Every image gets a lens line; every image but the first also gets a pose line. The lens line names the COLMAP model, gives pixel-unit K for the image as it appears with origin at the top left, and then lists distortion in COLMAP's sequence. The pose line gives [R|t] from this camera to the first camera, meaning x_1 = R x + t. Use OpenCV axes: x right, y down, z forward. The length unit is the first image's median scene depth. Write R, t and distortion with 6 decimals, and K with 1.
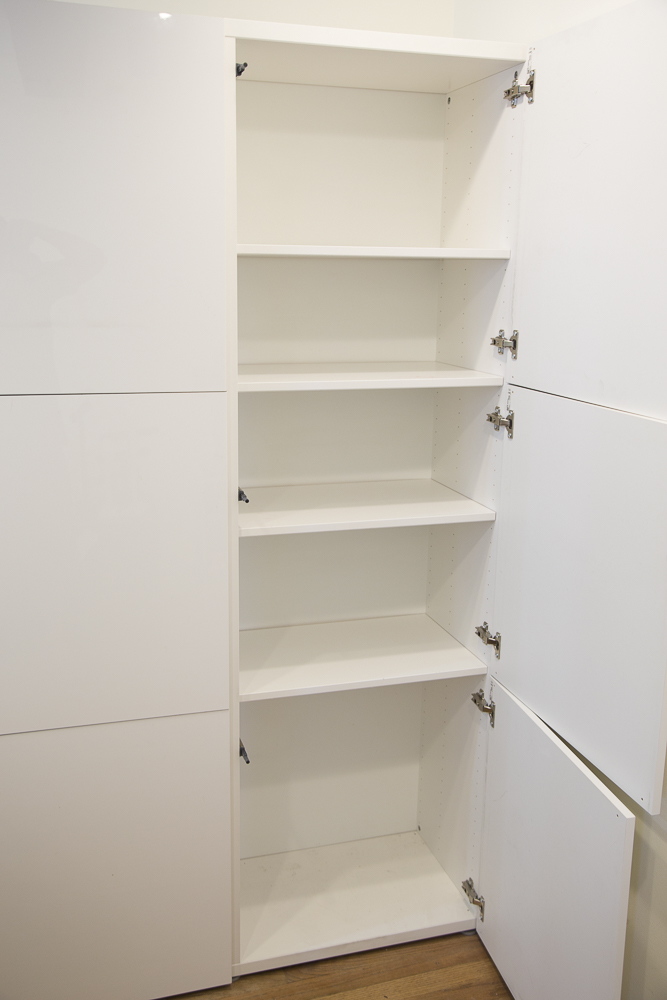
lens RADIAL K [[979.3, 0, 333.5], [0, 979.3, 500.0], [0, 0, 1]] dist [0.057629, 0.006232]
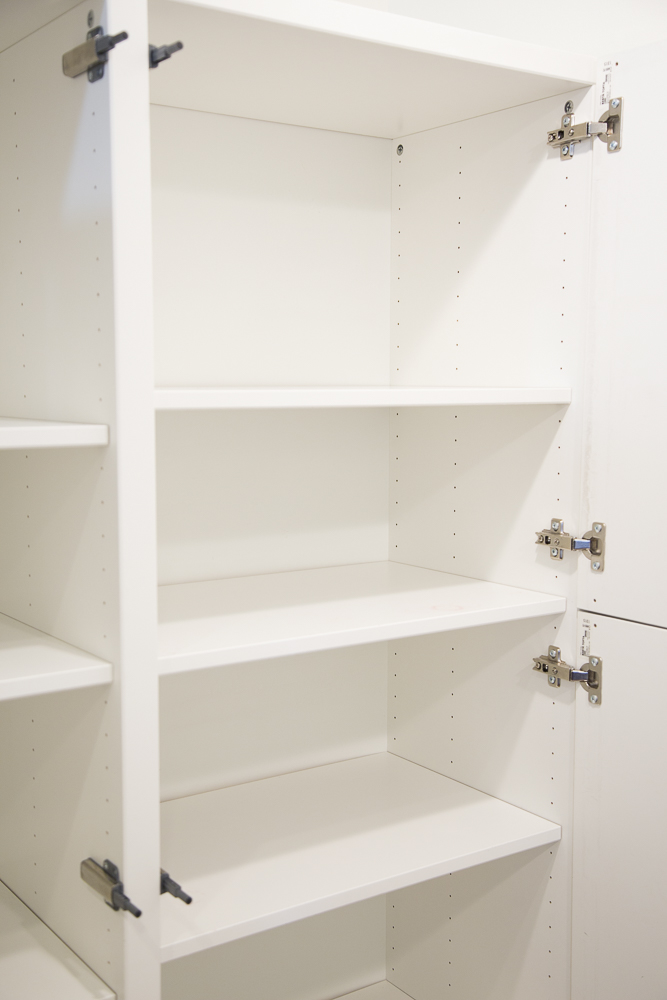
lens RADIAL K [[1188.2, 0, 333.2], [0, 1188.2, 522.9], [0, 0, 1]] dist [0.114003, -0.026159]
pose [[0.952095, -0.047638, 0.302068, -0.171673], [0.079249, 0.992483, -0.093264, -0.111413], [-0.295355, 0.112734, 0.948713, 0.345653]]
